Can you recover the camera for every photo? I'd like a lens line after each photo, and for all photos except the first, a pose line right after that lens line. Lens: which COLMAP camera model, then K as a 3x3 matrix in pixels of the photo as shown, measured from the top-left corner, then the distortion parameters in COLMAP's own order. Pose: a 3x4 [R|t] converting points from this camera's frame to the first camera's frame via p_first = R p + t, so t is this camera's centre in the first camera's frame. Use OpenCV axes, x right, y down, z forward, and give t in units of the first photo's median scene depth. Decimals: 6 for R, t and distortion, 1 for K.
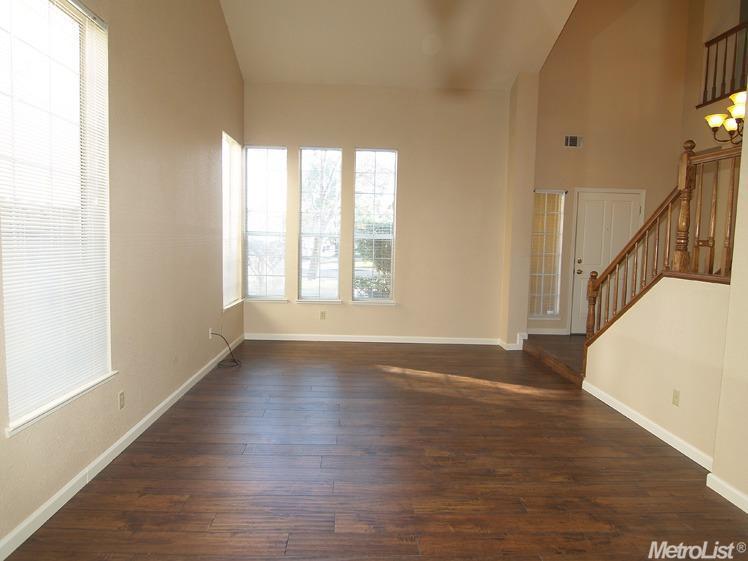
lens RADIAL K [[474.4, 0, 367.6], [0, 474.4, 282.0], [0, 0, 1]] dist [-0.029576, 0.005662]
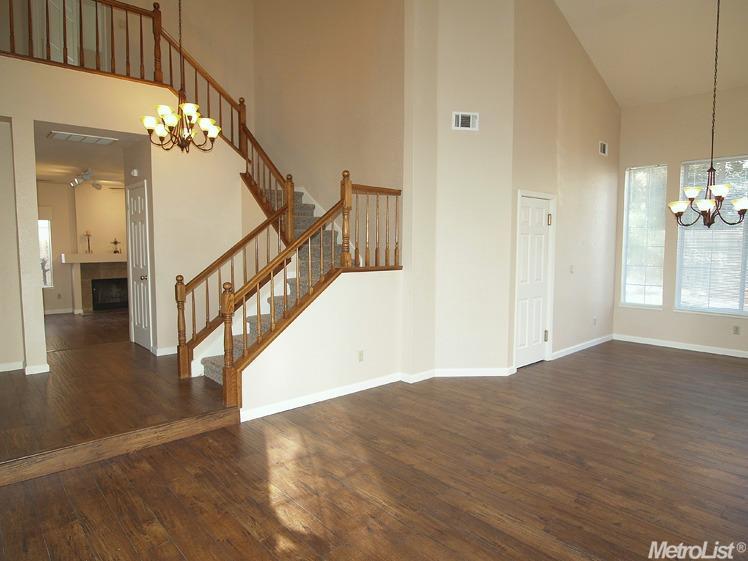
lens RADIAL K [[474.4, 0, 367.6], [0, 474.4, 282.0], [0, 0, 1]] dist [-0.029576, 0.005662]
pose [[-0.636623, -0.092339, 0.765627, -0.431408], [0.048781, 0.985995, 0.159478, -0.201202], [-0.769631, 0.138876, -0.623203, 1.861845]]
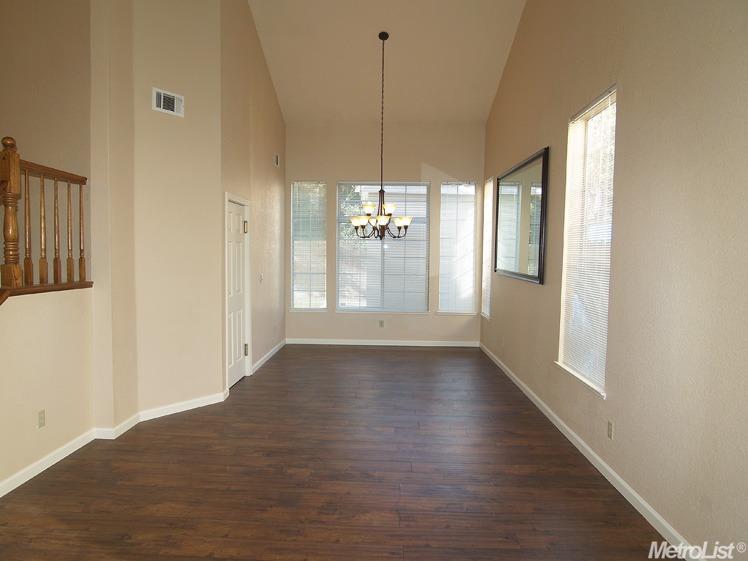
lens RADIAL K [[474.4, 0, 367.6], [0, 474.4, 282.0], [0, 0, 1]] dist [-0.029576, 0.005662]
pose [[-0.996560, -0.044918, 0.069642, -0.048398], [-0.034068, 0.988127, 0.149813, -0.189964], [-0.075545, 0.146925, -0.986259, 1.856058]]
